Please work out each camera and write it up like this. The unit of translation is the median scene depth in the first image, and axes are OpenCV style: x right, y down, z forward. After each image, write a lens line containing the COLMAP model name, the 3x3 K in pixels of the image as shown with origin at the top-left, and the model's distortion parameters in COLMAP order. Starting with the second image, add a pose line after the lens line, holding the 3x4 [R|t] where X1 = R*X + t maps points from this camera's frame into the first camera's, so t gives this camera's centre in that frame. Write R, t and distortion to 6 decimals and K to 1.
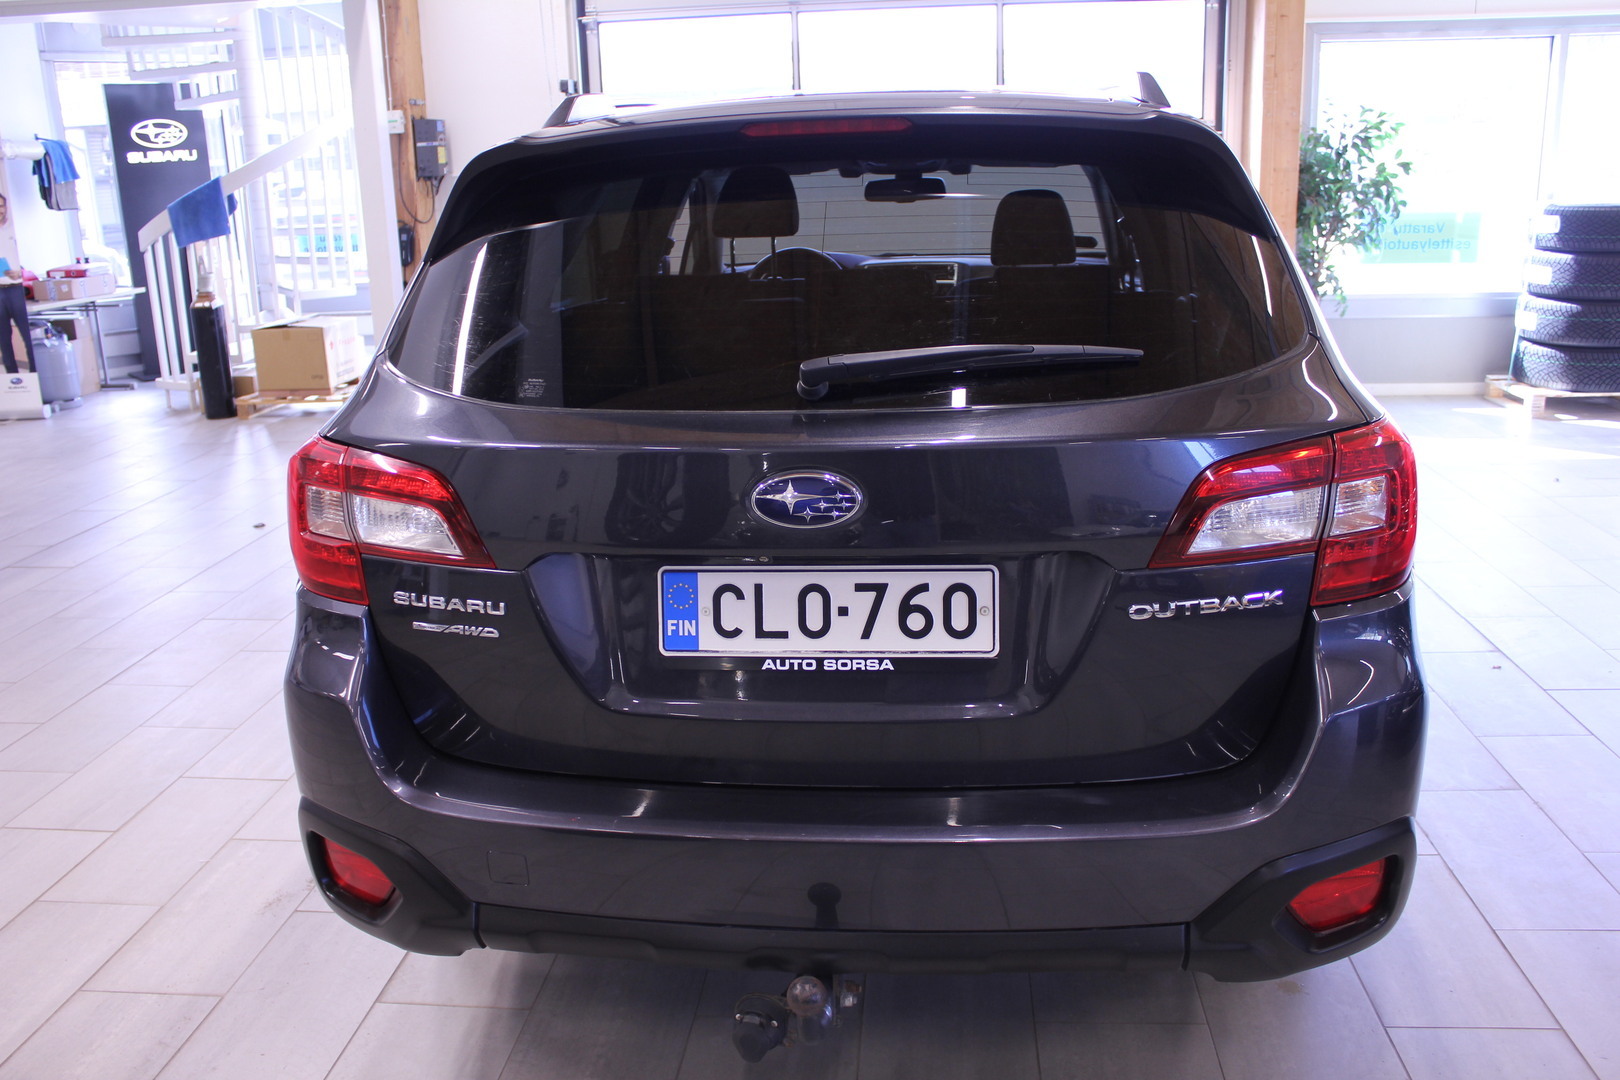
lens RADIAL K [[1309.4, 0, 810.0], [0, 1309.4, 540.0], [0, 0, 1]] dist [-0.089691, 0.006240]
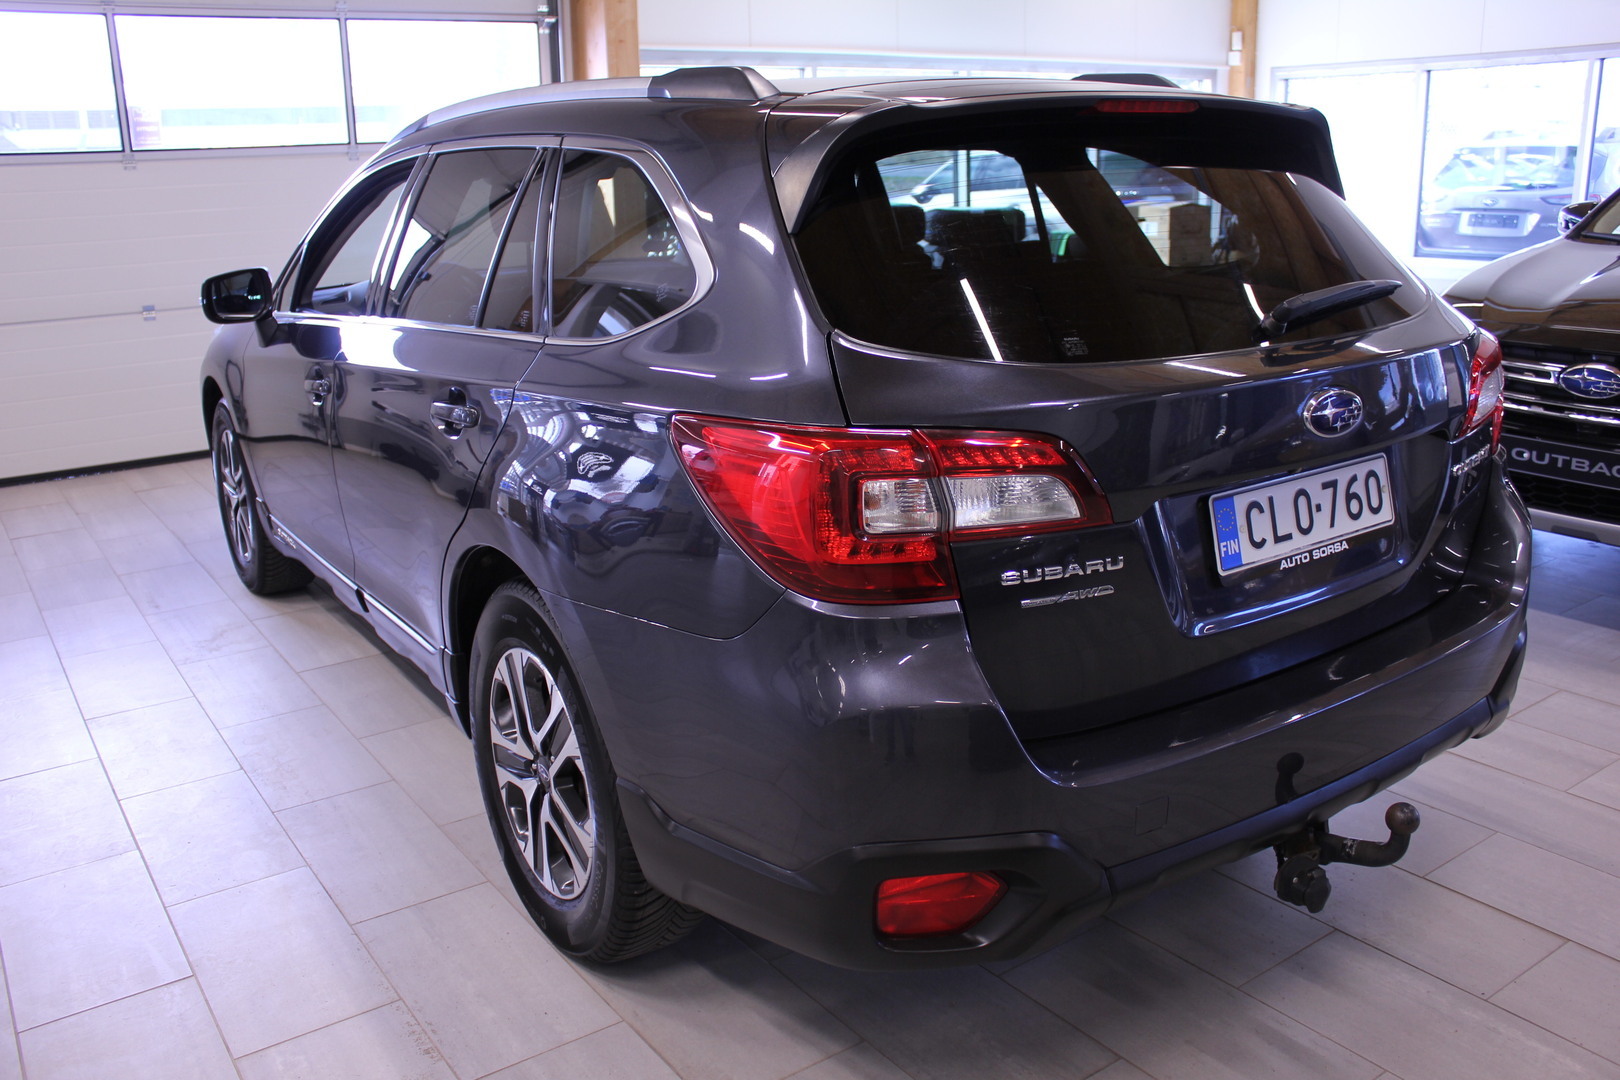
lens RADIAL K [[1309.4, 0, 810.0], [0, 1309.4, 540.0], [0, 0, 1]] dist [-0.089691, 0.006240]
pose [[0.754013, -0.167802, 0.635065, -1.068715], [0.184503, 0.982001, 0.040411, -0.049819], [-0.630415, 0.086701, 0.771401, 0.376631]]
